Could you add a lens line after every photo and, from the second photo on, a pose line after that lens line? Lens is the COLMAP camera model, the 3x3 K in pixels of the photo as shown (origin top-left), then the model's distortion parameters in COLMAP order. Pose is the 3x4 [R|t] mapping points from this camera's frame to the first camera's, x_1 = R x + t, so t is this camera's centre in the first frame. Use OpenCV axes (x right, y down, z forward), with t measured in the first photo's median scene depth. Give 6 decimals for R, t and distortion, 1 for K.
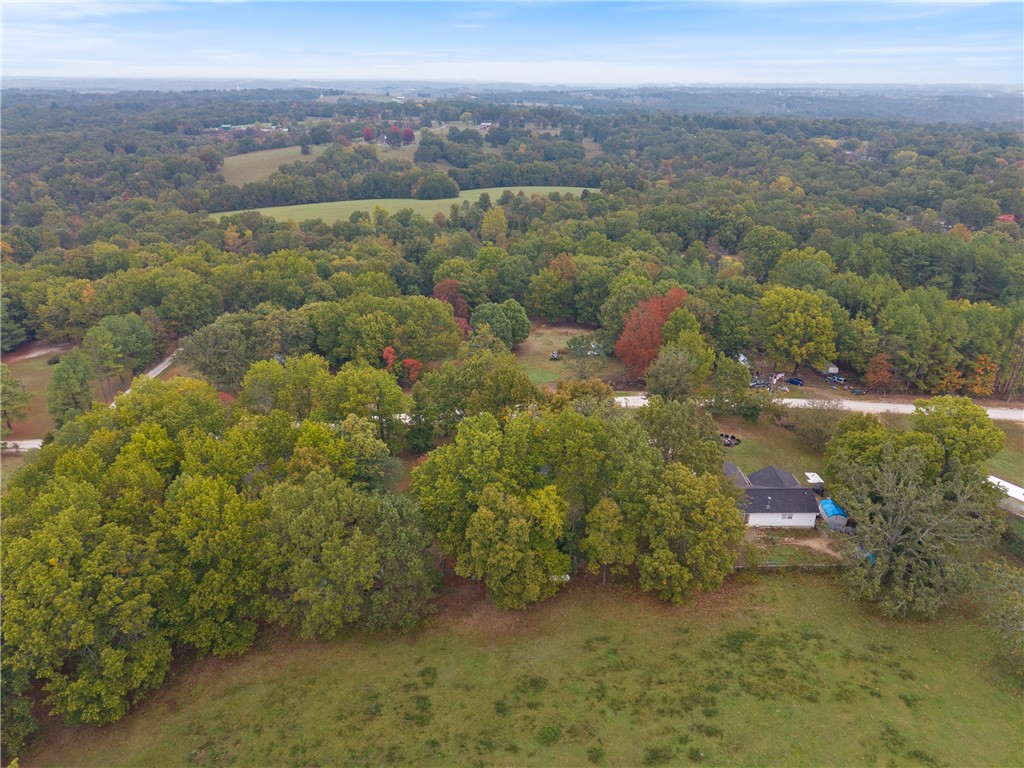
lens RADIAL K [[678.8, 0, 511.9], [0, 678.8, 384.4], [0, 0, 1]] dist [0.016458, -0.016487]
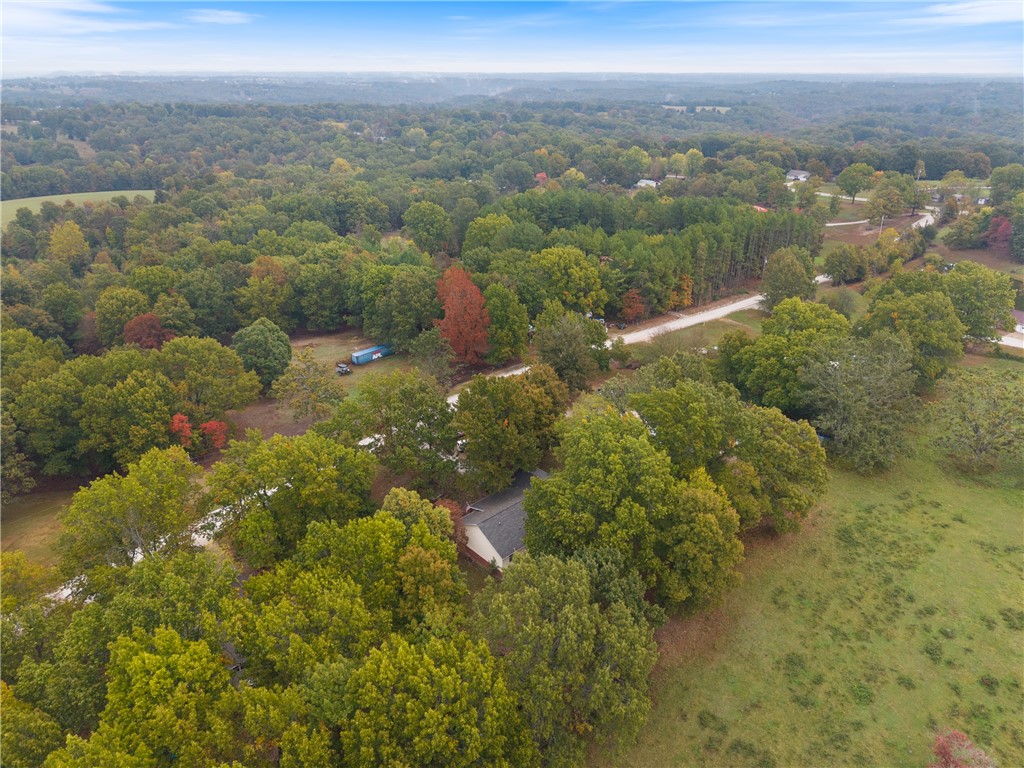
lens RADIAL K [[678.8, 0, 512.7], [0, 678.8, 382.7], [0, 0, 1]] dist [0.016458, -0.016487]
pose [[0.750424, -0.277354, 0.599949, -0.405564], [0.270084, 0.957132, 0.104655, -0.079774], [-0.603257, 0.083501, 0.793164, 0.248232]]
